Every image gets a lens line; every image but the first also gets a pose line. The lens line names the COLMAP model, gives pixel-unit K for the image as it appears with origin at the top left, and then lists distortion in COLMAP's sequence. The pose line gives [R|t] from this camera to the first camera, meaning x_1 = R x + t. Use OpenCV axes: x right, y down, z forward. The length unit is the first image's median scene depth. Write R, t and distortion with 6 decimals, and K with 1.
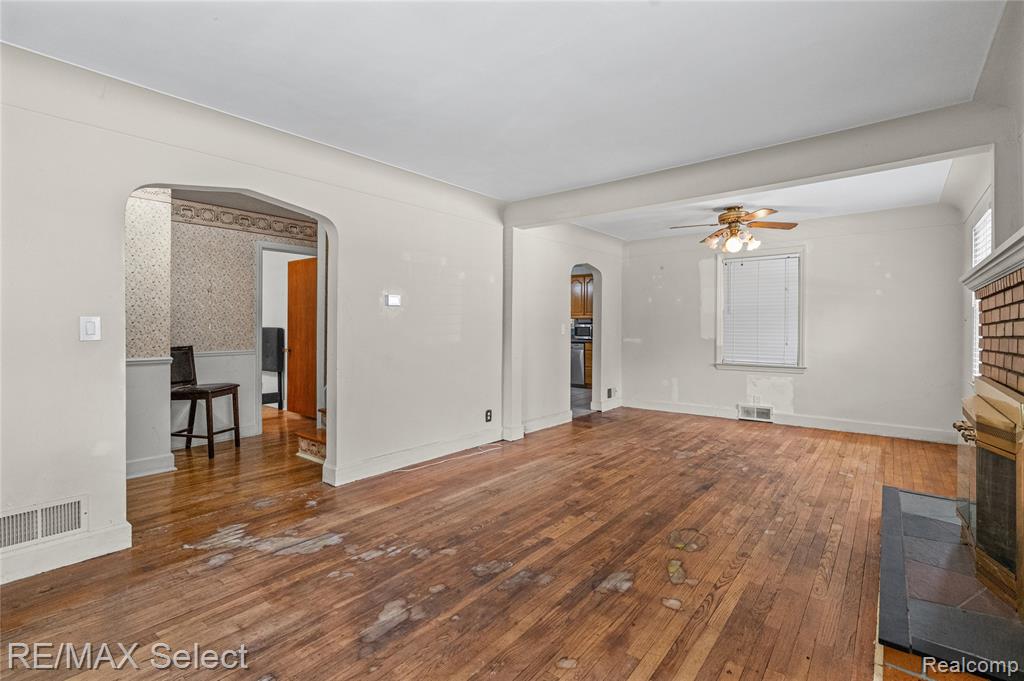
lens RADIAL K [[469.0, 0, 514.9], [0, 469.0, 332.6], [0, 0, 1]] dist [-0.011161, 0.003032]
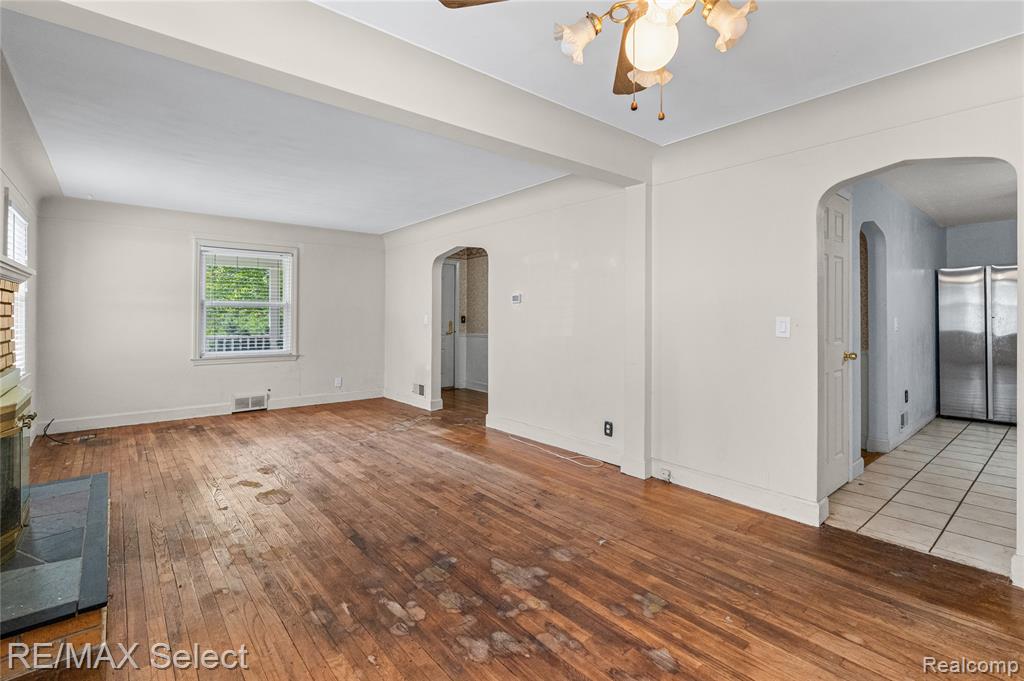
lens RADIAL K [[469.0, 0, 514.8], [0, 469.0, 313.5], [0, 0, 1]] dist [-0.011161, 0.003032]
pose [[-0.181137, -0.009231, -0.983415, 0.974944], [-0.013760, 0.999882, -0.006851, -0.020855], [0.983362, 0.012291, -0.181243, 1.227979]]
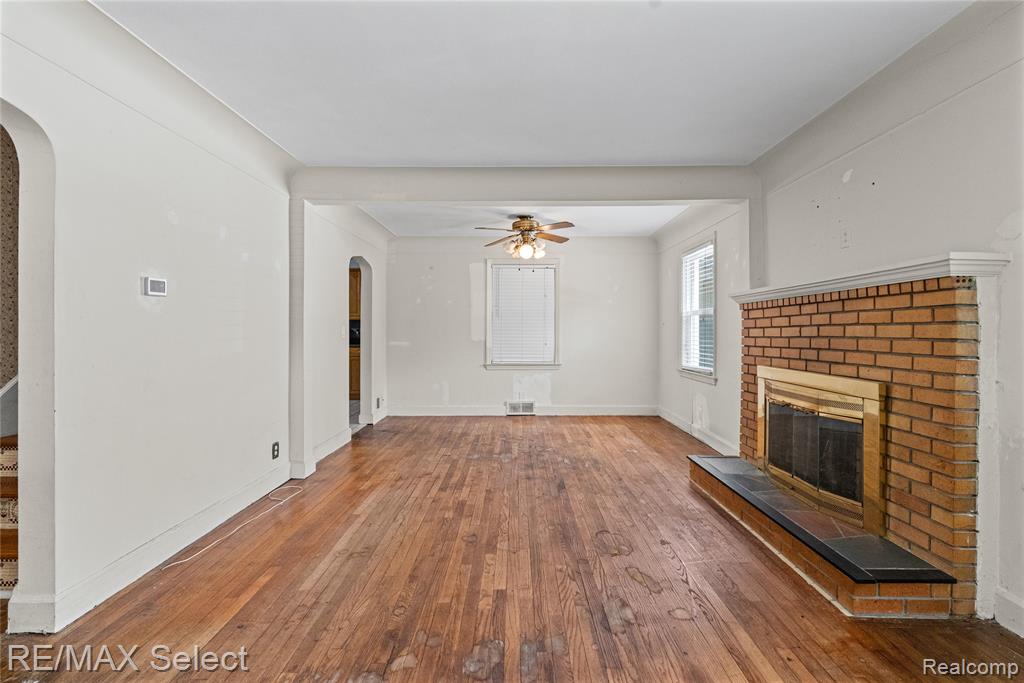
lens RADIAL K [[469.0, 0, 517.7], [0, 469.0, 334.9], [0, 0, 1]] dist [-0.011161, 0.003032]
pose [[0.775412, -0.008766, 0.631395, -0.277898], [0.007898, 0.999960, 0.004183, -0.004767], [-0.631406, 0.001744, 0.775450, 0.236985]]
